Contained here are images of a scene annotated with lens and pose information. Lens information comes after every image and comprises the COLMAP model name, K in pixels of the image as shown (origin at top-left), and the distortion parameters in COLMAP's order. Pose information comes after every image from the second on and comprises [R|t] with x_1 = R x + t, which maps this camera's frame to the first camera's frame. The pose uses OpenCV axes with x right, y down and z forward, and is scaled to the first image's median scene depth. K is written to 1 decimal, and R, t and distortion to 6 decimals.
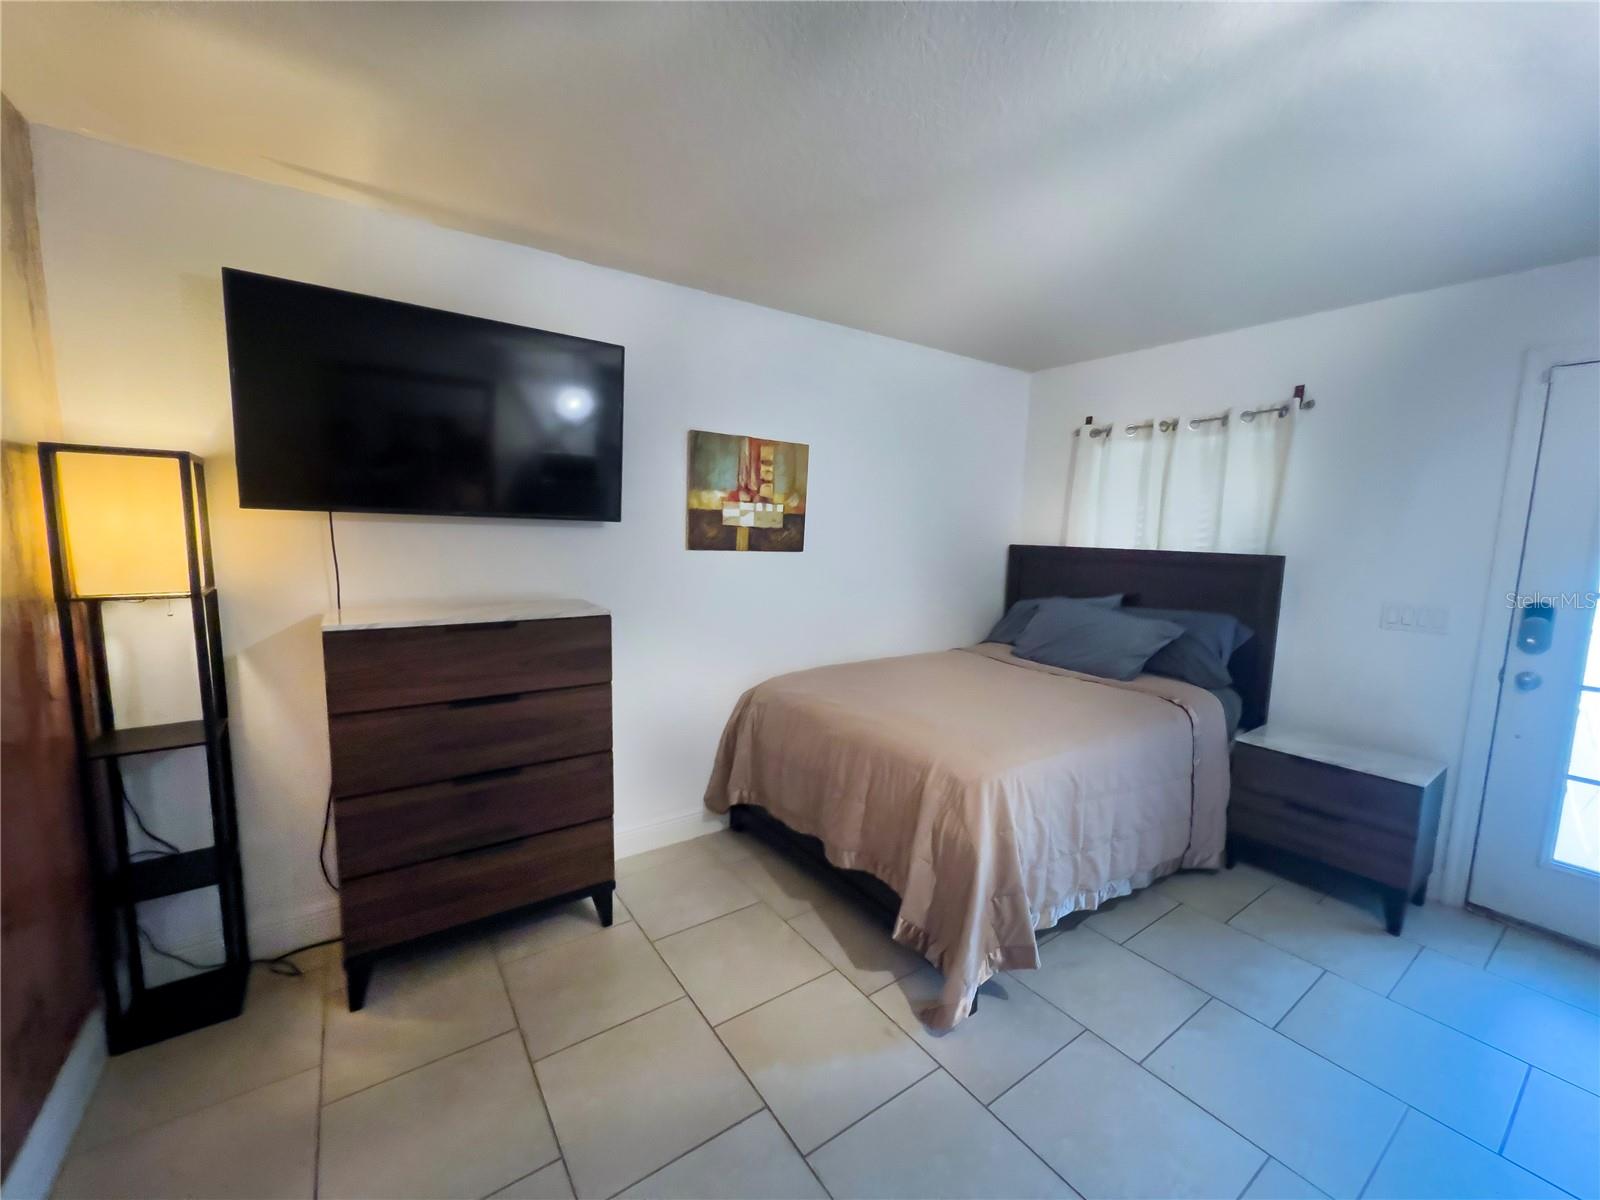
lens RADIAL K [[637.4, 0, 800.0], [0, 637.4, 600.0], [0, 0, 1]] dist [-0.000122, 0.000081]
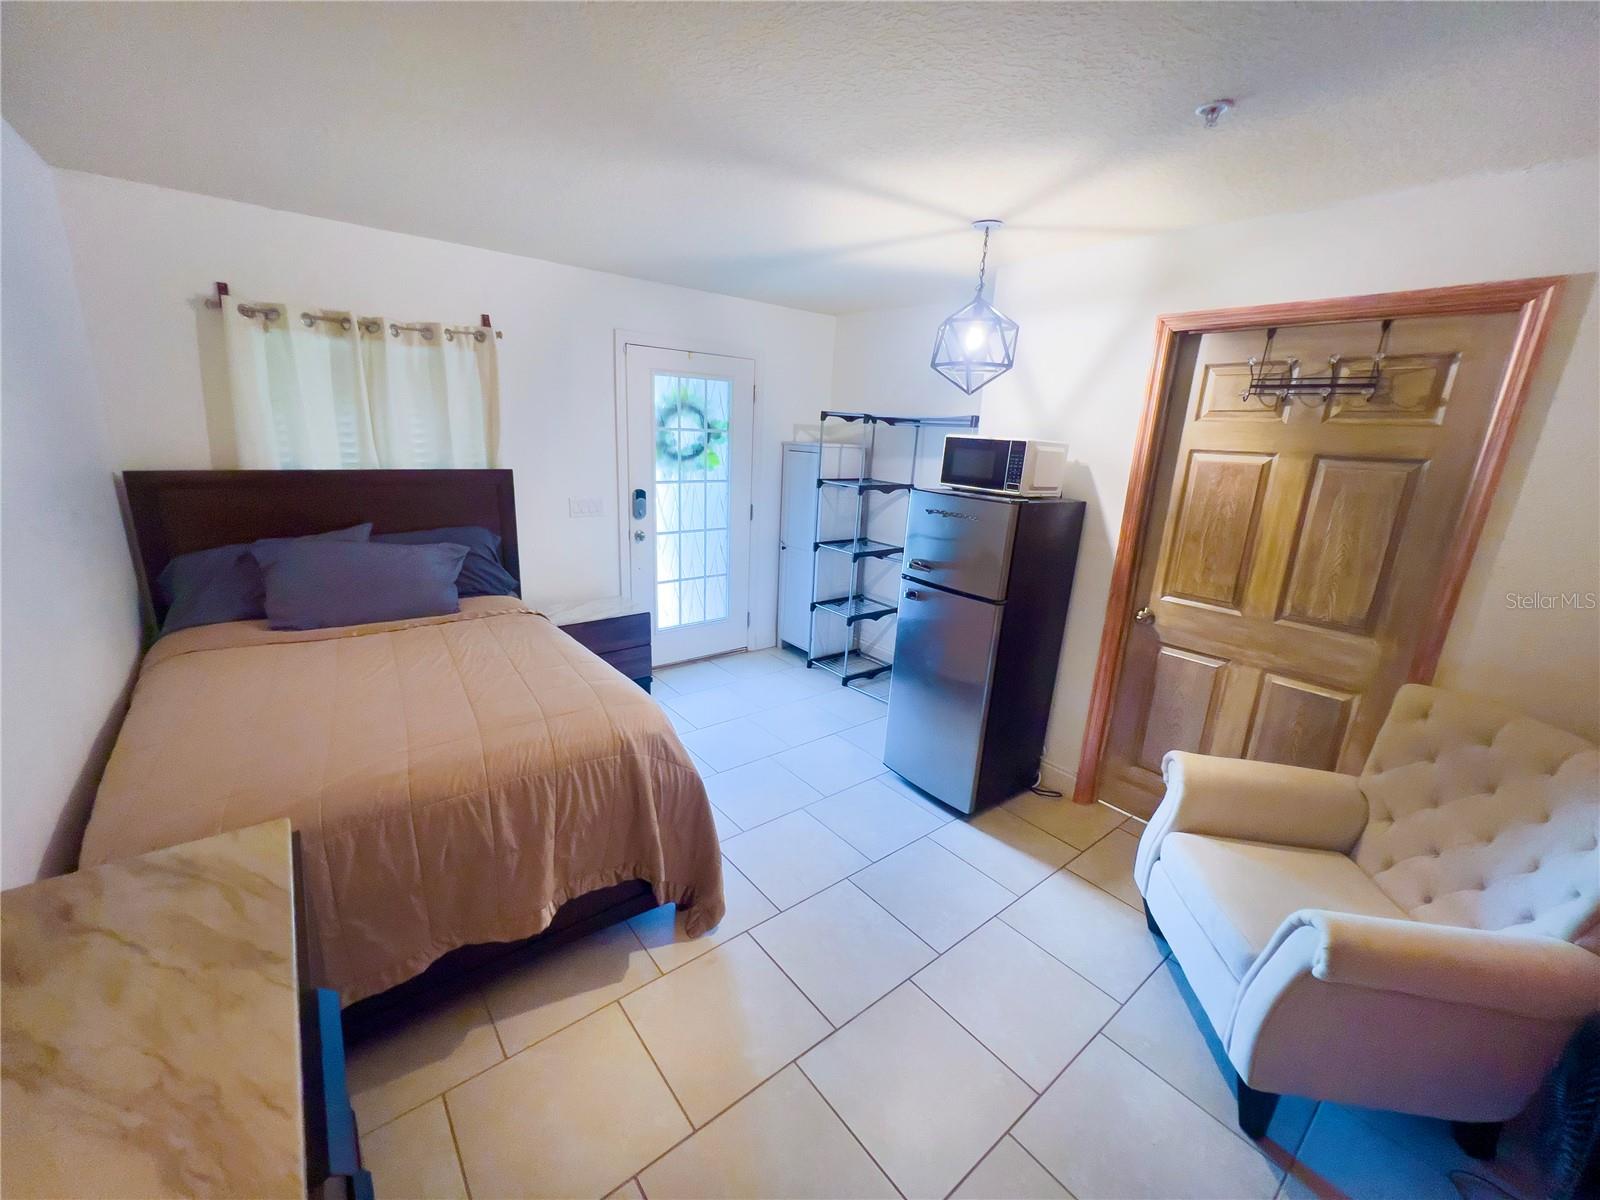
lens RADIAL K [[640.0, 0, 800.0], [0, 640.0, 600.0], [0, 0, 1]] dist [0.000678, 0.000046]
pose [[-0.063660, -0.273614, 0.959731, -0.449380], [0.080495, 0.957140, 0.278214, -0.116604], [-0.994720, 0.094964, -0.038907, 0.507468]]
